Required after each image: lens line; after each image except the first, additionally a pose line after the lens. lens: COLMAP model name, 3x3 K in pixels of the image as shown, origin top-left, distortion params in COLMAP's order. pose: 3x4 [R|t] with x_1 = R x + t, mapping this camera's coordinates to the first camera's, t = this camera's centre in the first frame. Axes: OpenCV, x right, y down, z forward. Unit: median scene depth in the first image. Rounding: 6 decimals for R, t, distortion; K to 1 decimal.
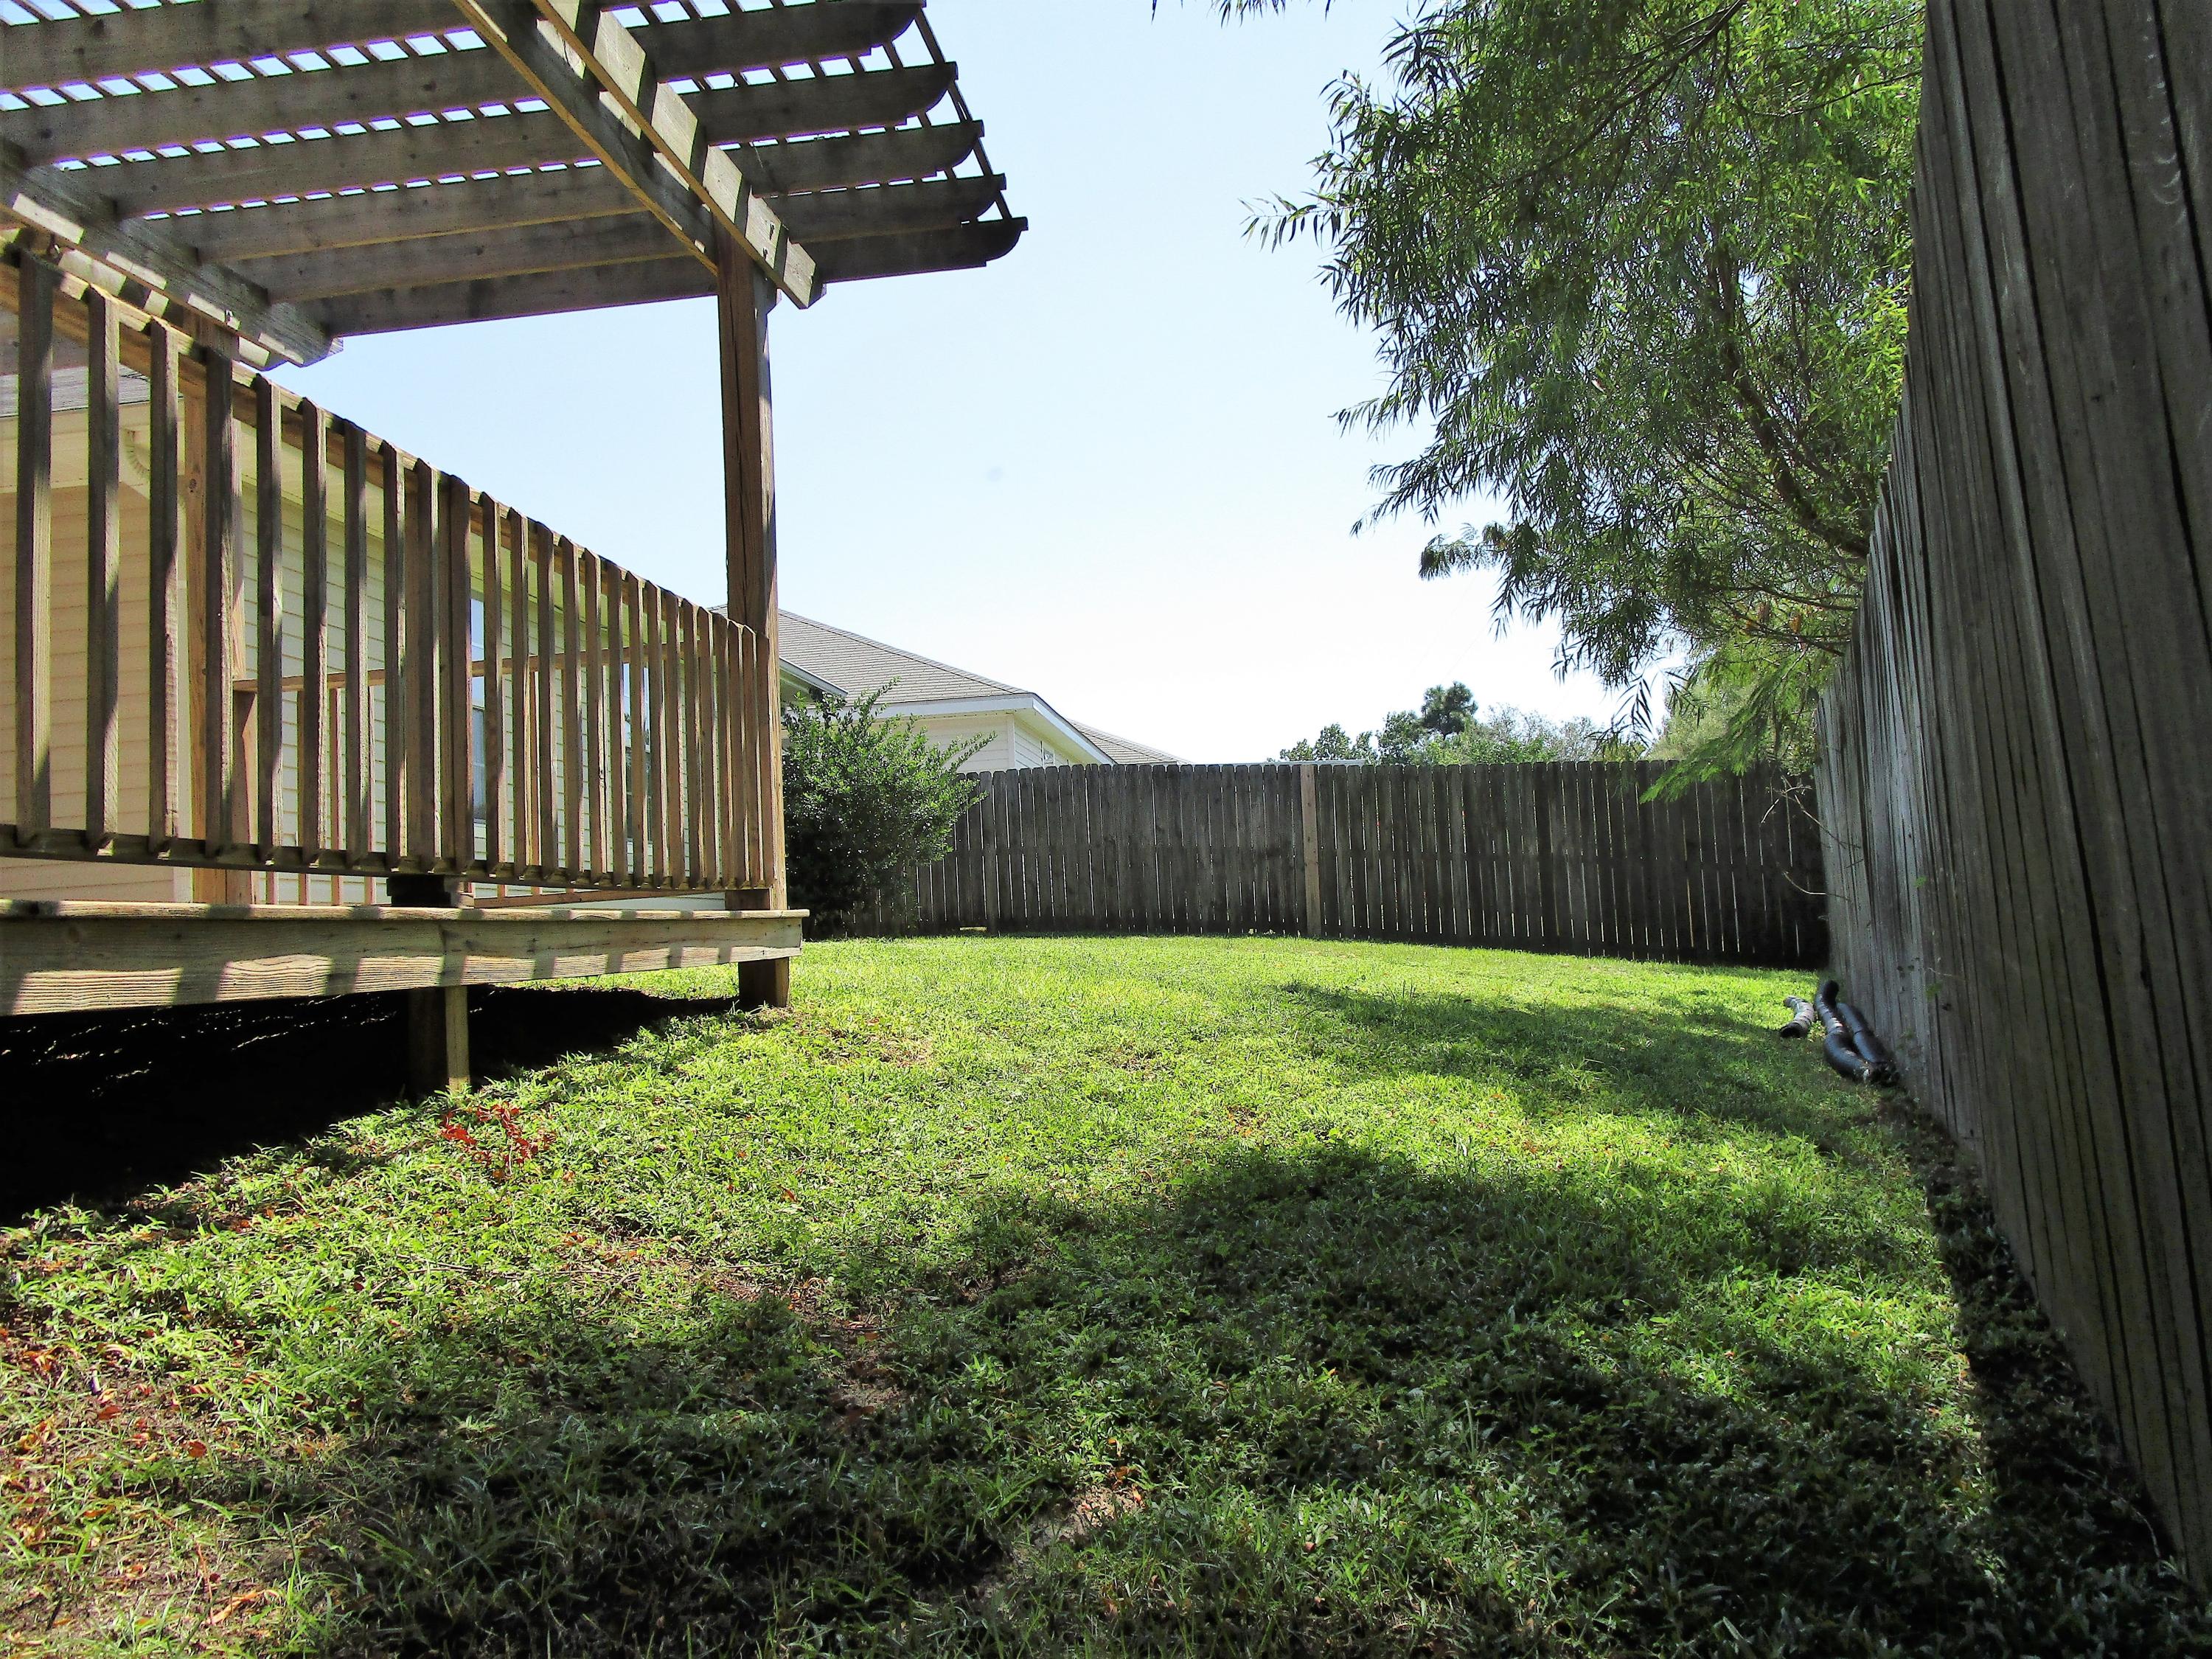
lens RADIAL K [[1590.2, 0, 1106.0], [0, 1590.2, 829.5], [0, 0, 1]] dist [-0.021763, 0.011602]
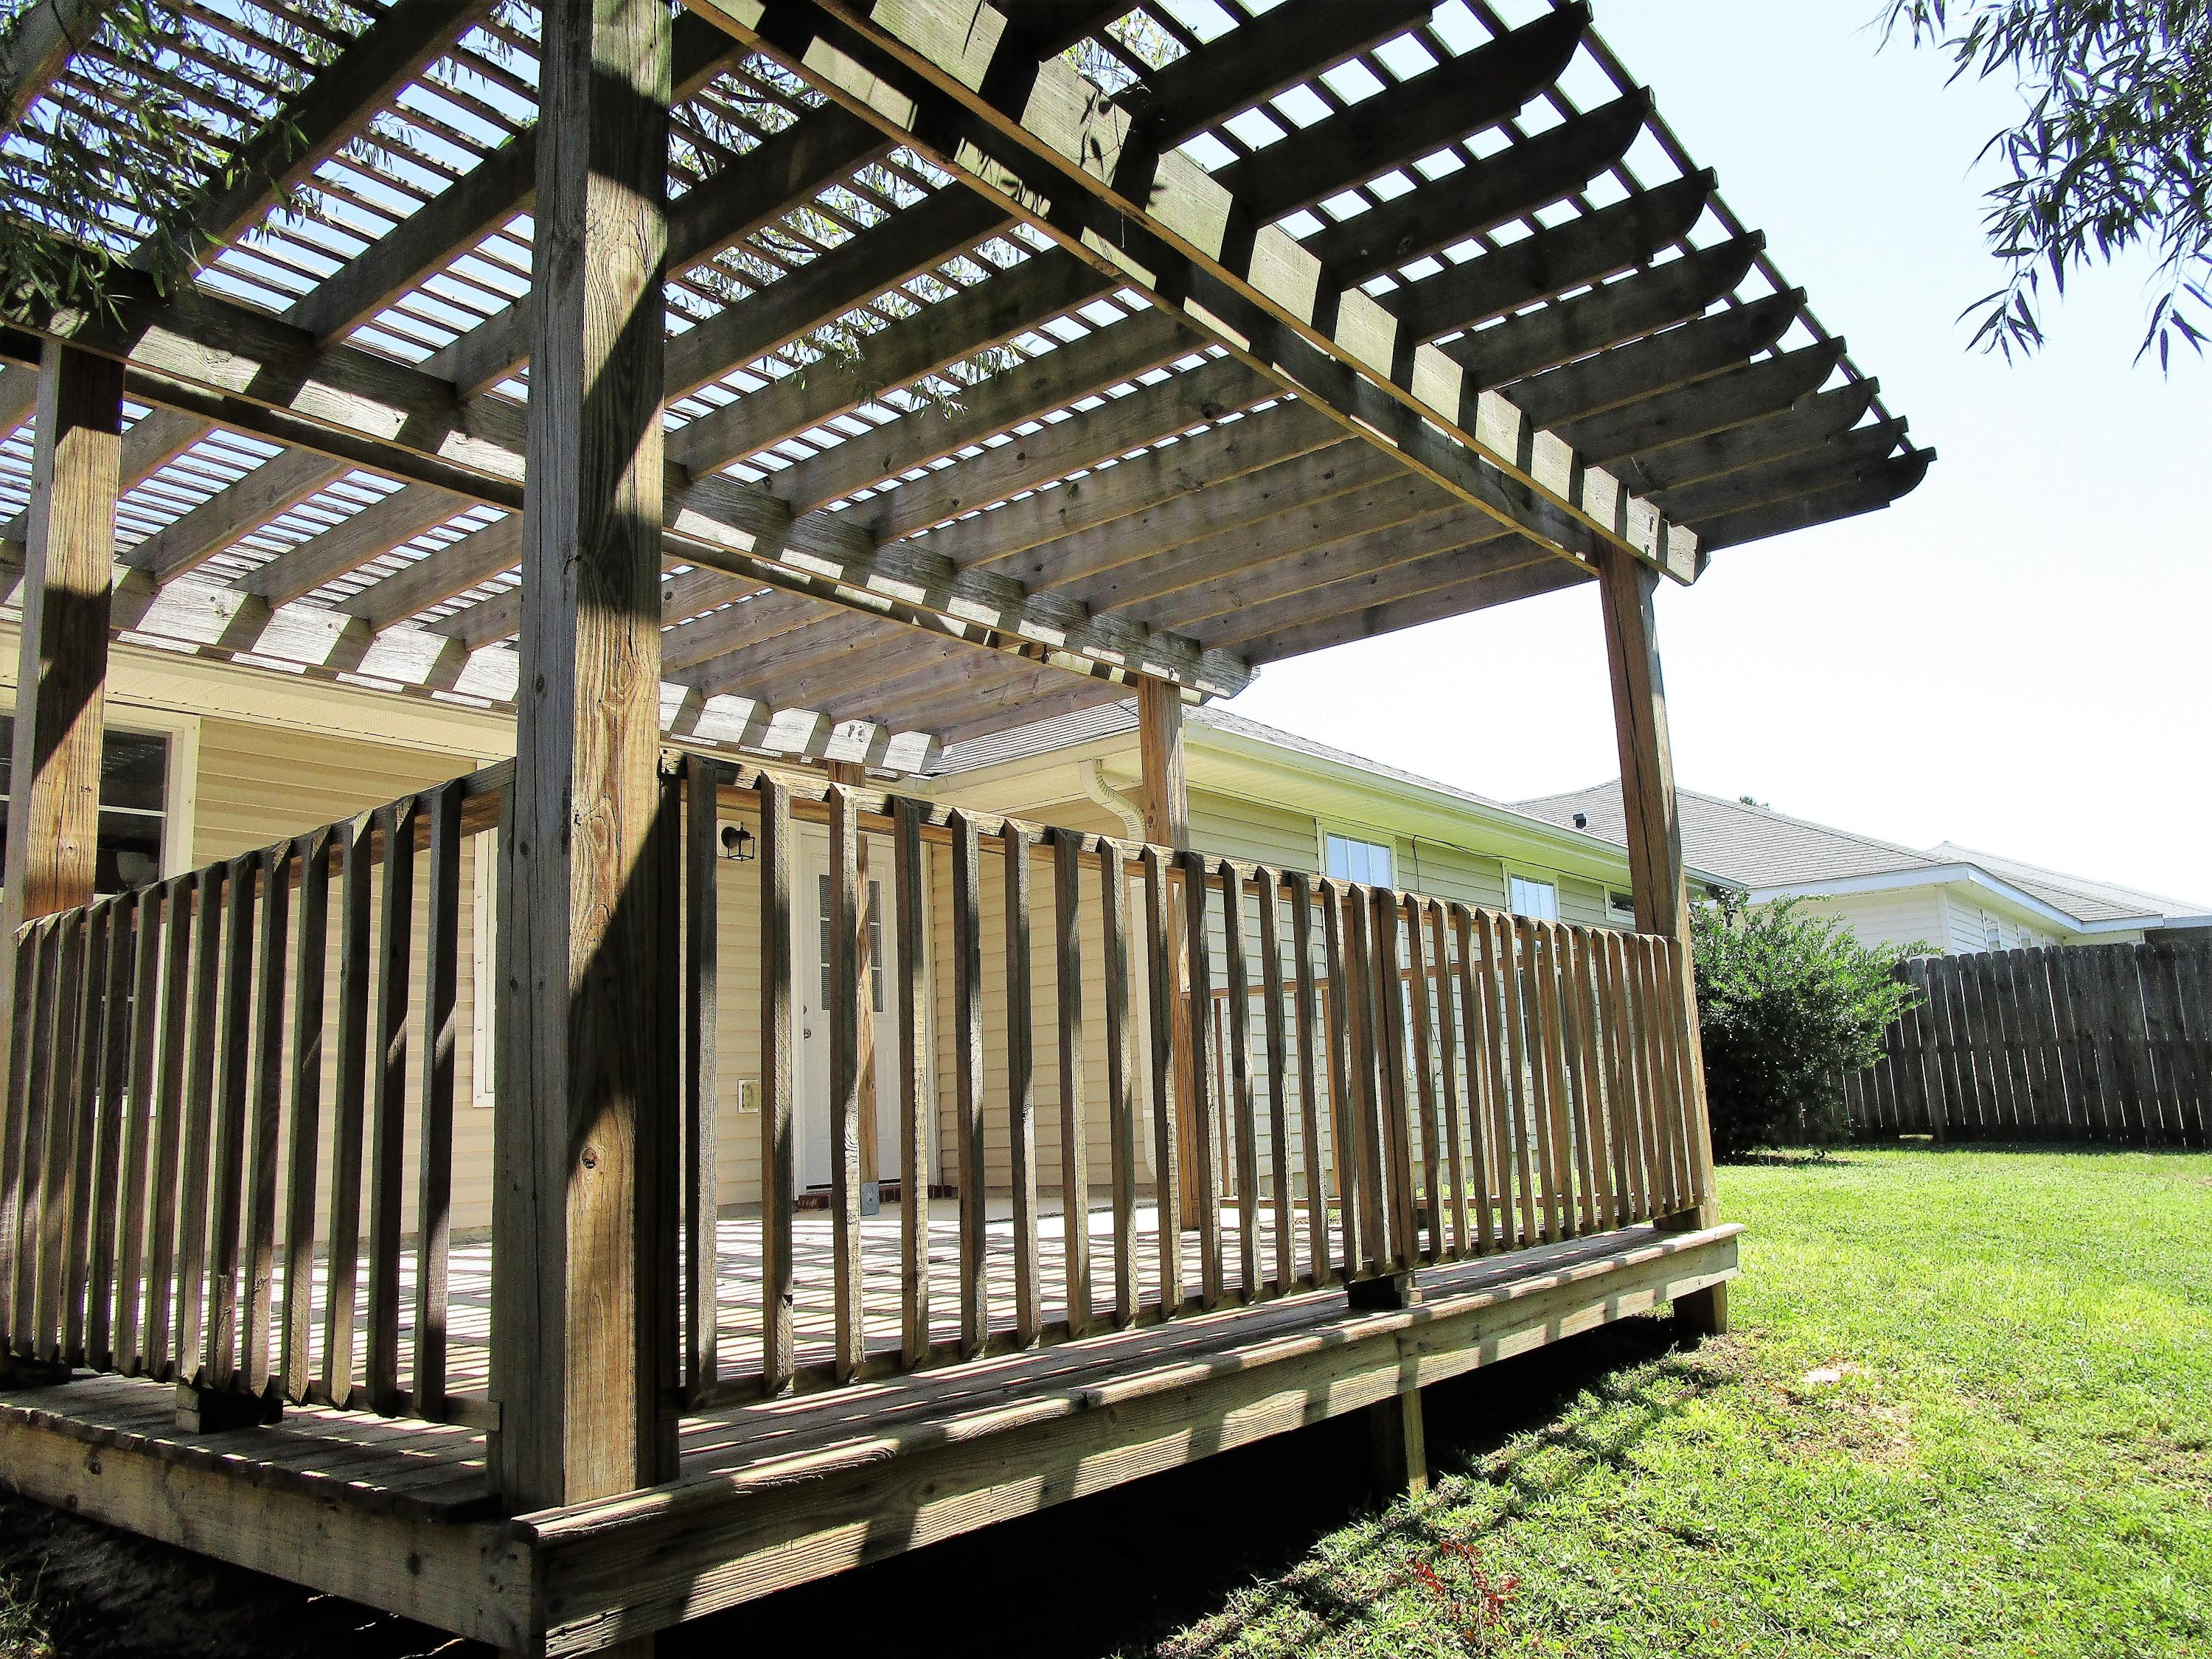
lens RADIAL K [[1590.2, 0, 1106.0], [0, 1590.2, 829.5], [0, 0, 1]] dist [-0.021763, 0.011602]
pose [[0.855051, -0.081933, -0.512030, -0.011639], [0.035282, 0.994342, -0.100192, -0.109541], [0.517342, 0.067604, 0.853104, -0.011464]]
